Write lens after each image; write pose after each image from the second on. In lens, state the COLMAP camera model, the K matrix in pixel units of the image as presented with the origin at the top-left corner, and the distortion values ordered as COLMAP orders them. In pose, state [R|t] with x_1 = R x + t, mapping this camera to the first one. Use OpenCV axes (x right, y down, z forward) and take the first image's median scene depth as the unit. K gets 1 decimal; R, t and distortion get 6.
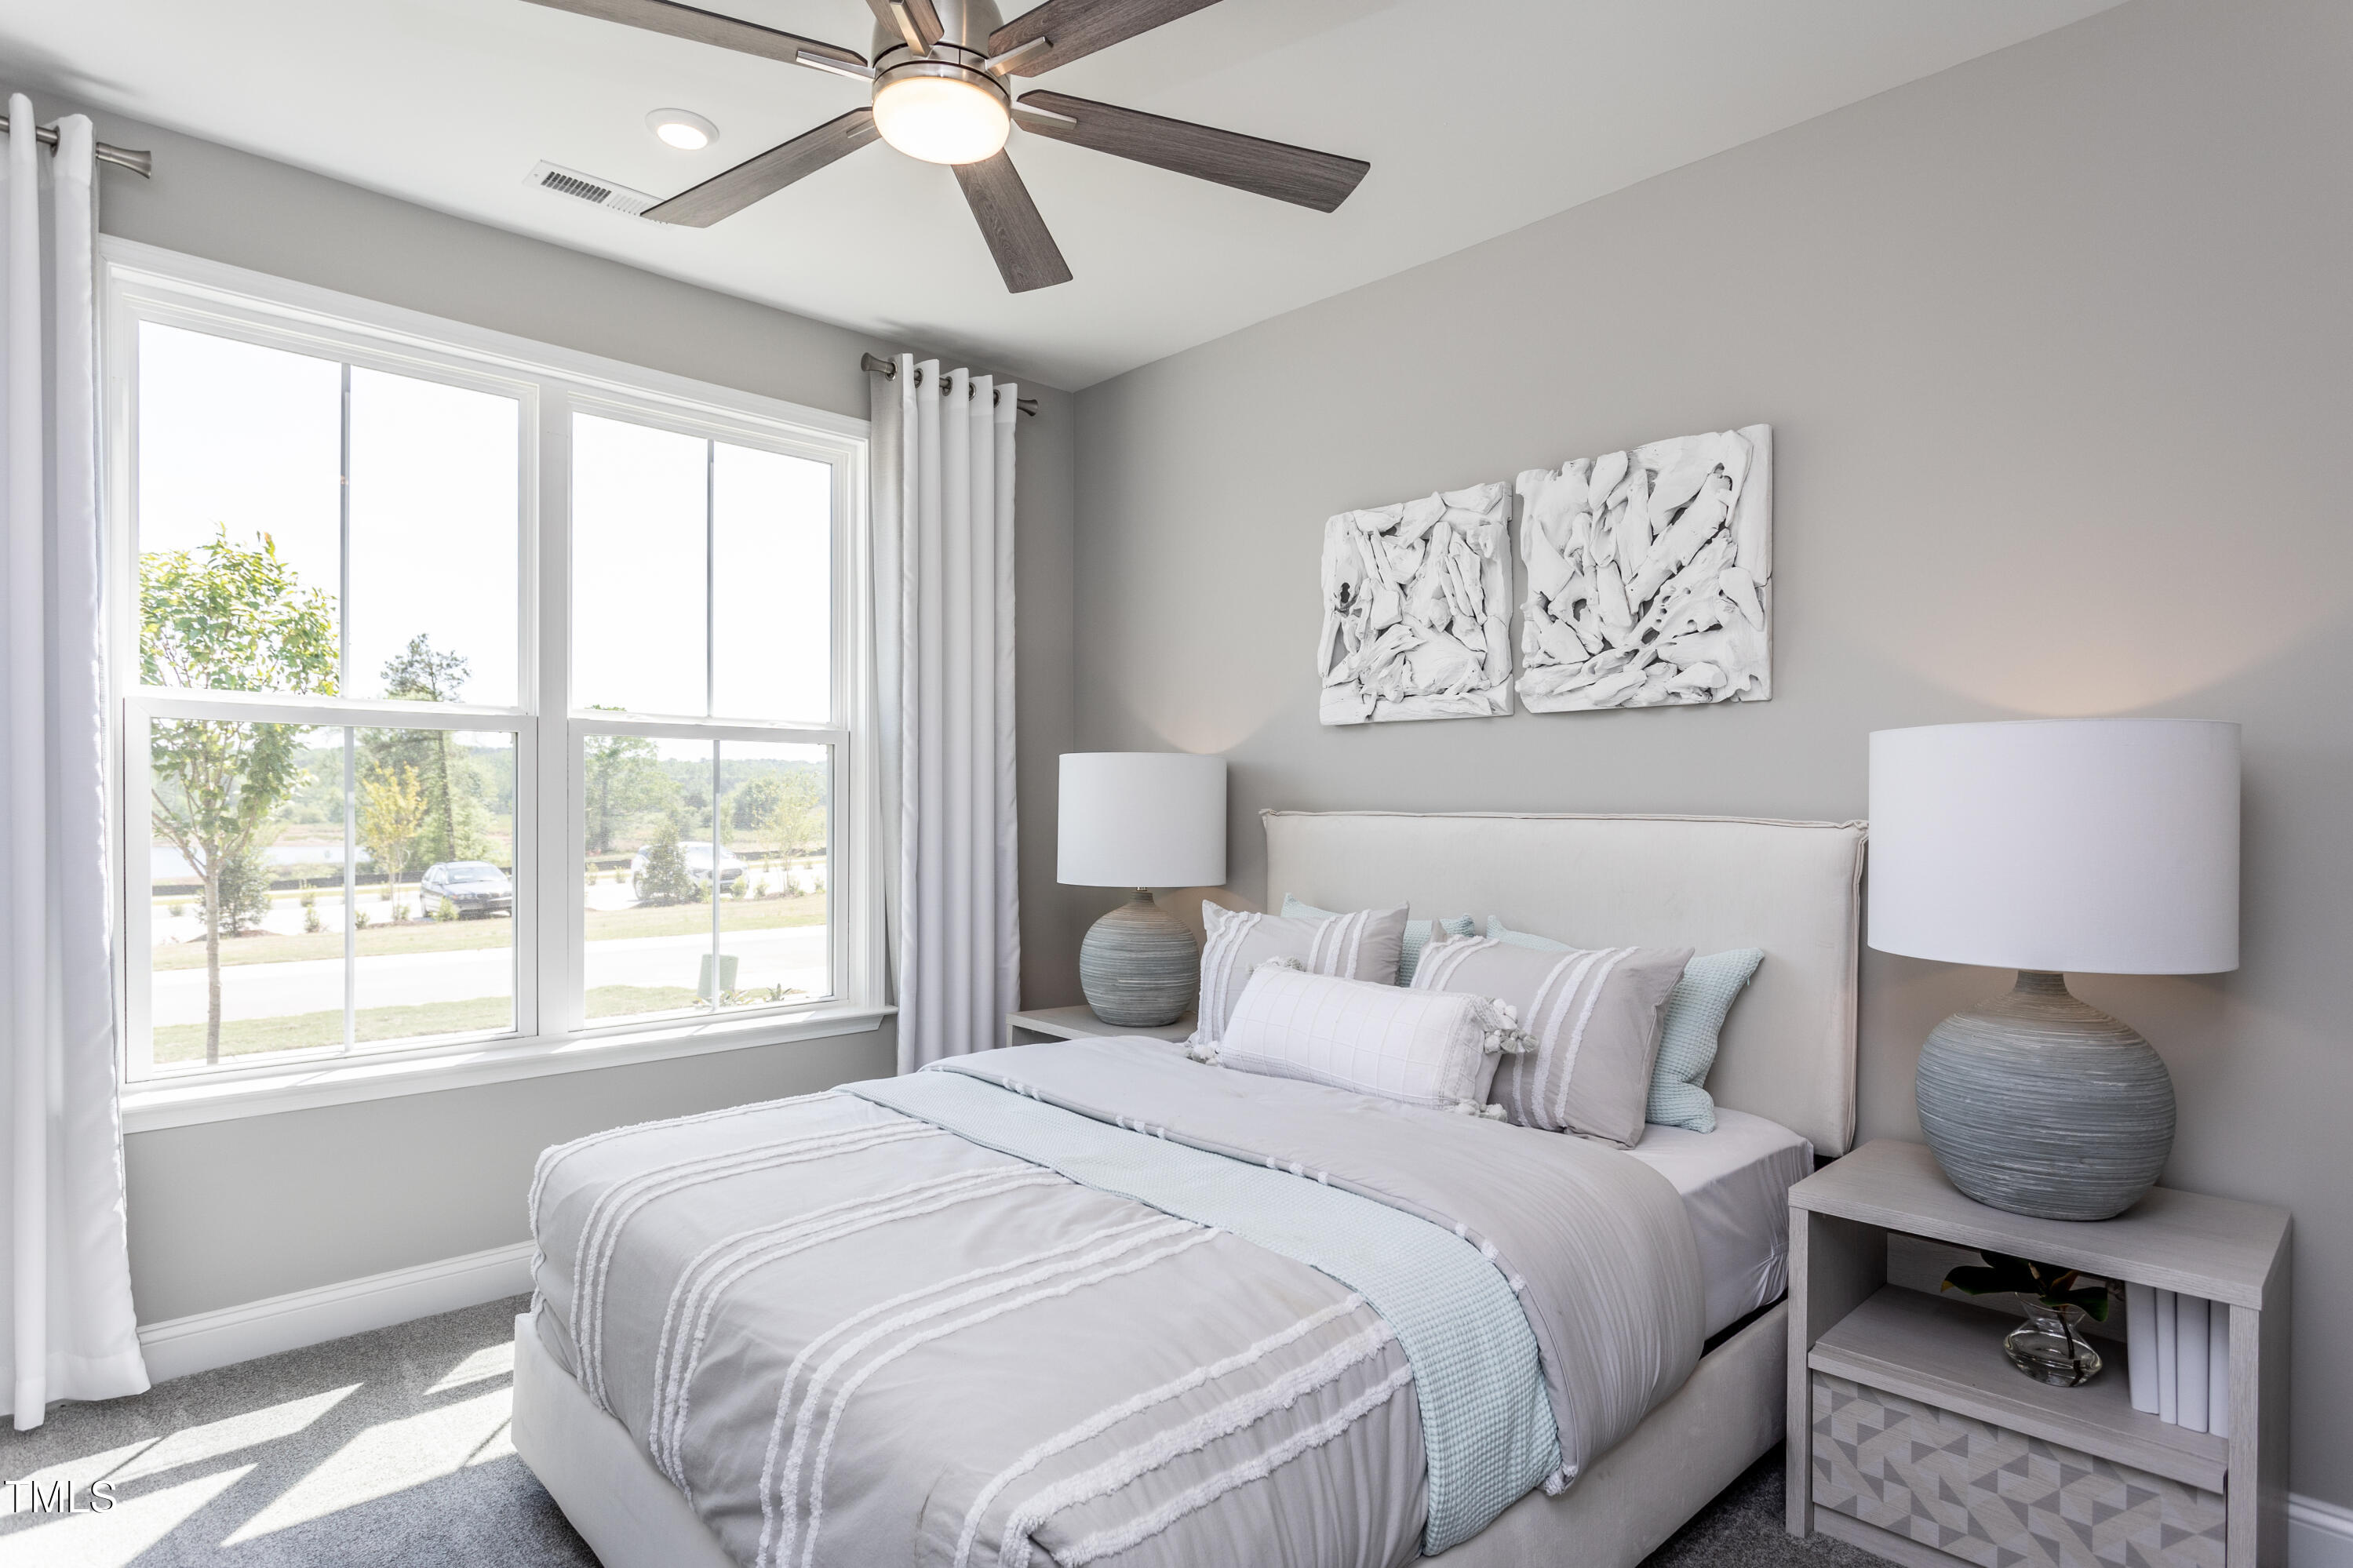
lens RADIAL K [[1281.1, 0, 1176.5], [0, 1281.1, 784.0], [0, 0, 1]] dist [-0.017615, -0.000934]
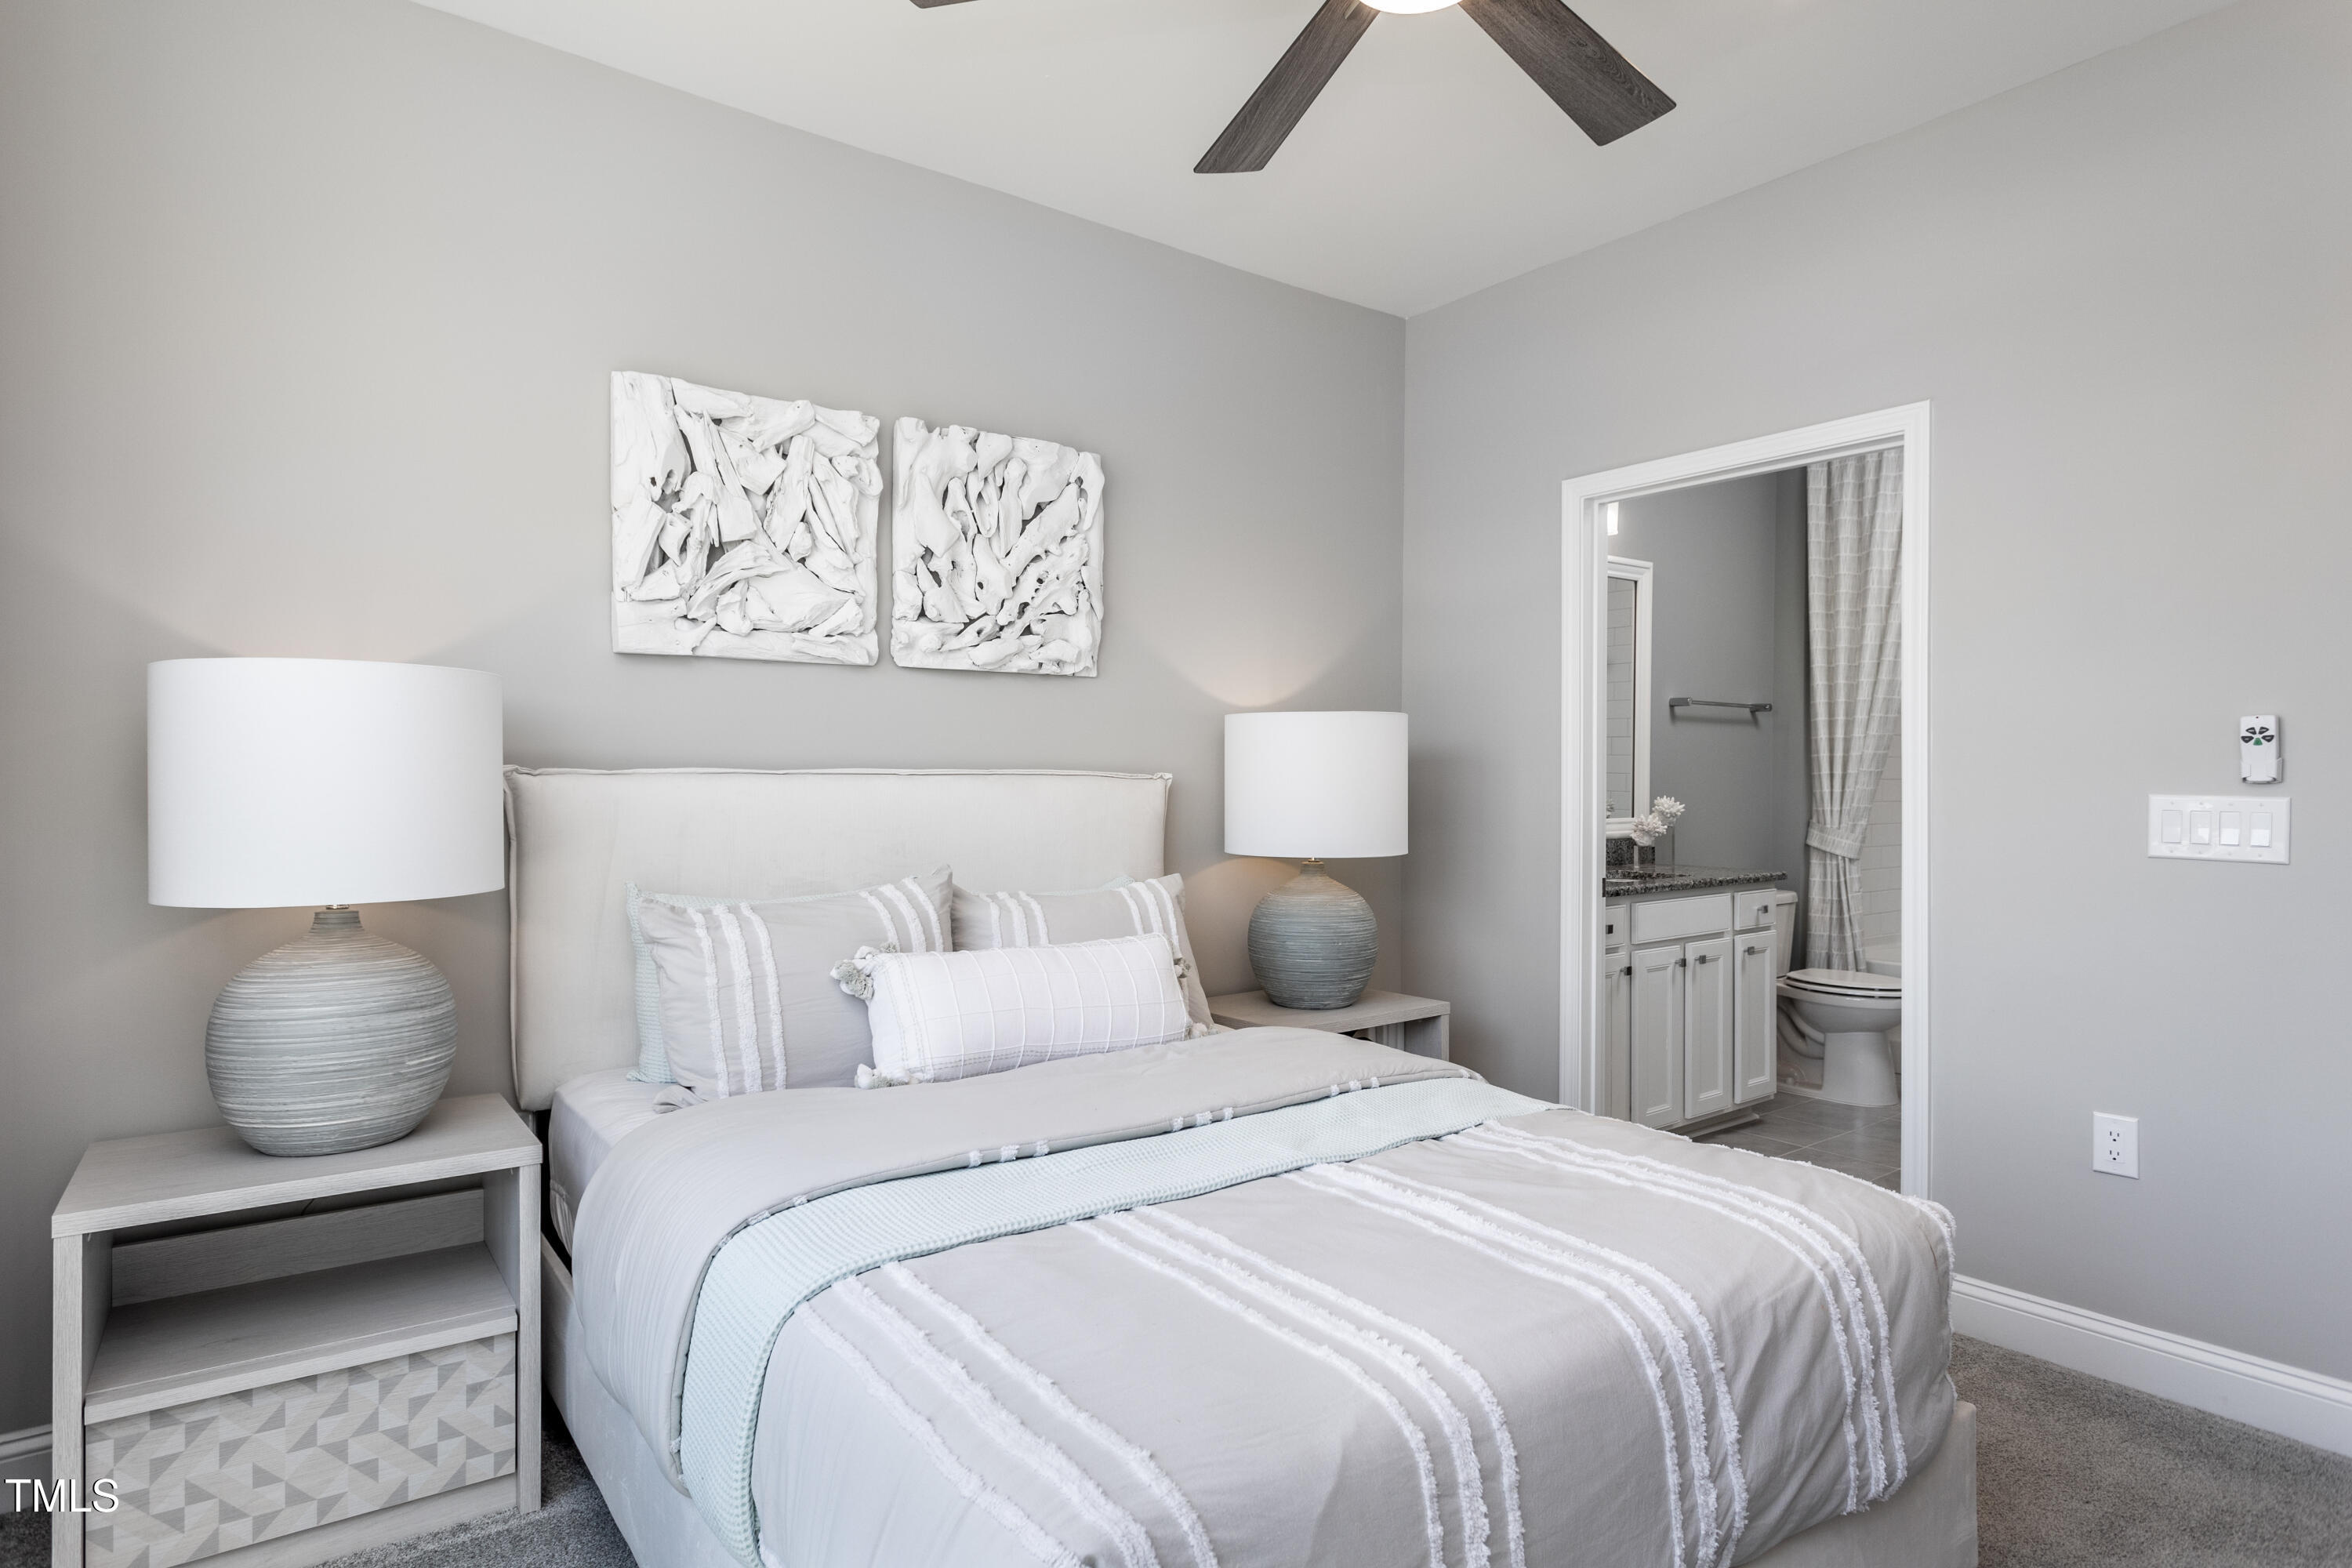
lens RADIAL K [[1352.3, 0, 1176.0], [0, 1352.3, 784.0], [0, 0, 1]] dist [0.019750, 0.001402]
pose [[0.112228, -0.031113, 0.993195, -0.662423], [-0.044909, 0.998330, 0.036349, -0.011445], [-0.992667, -0.048683, 0.110643, 0.602350]]
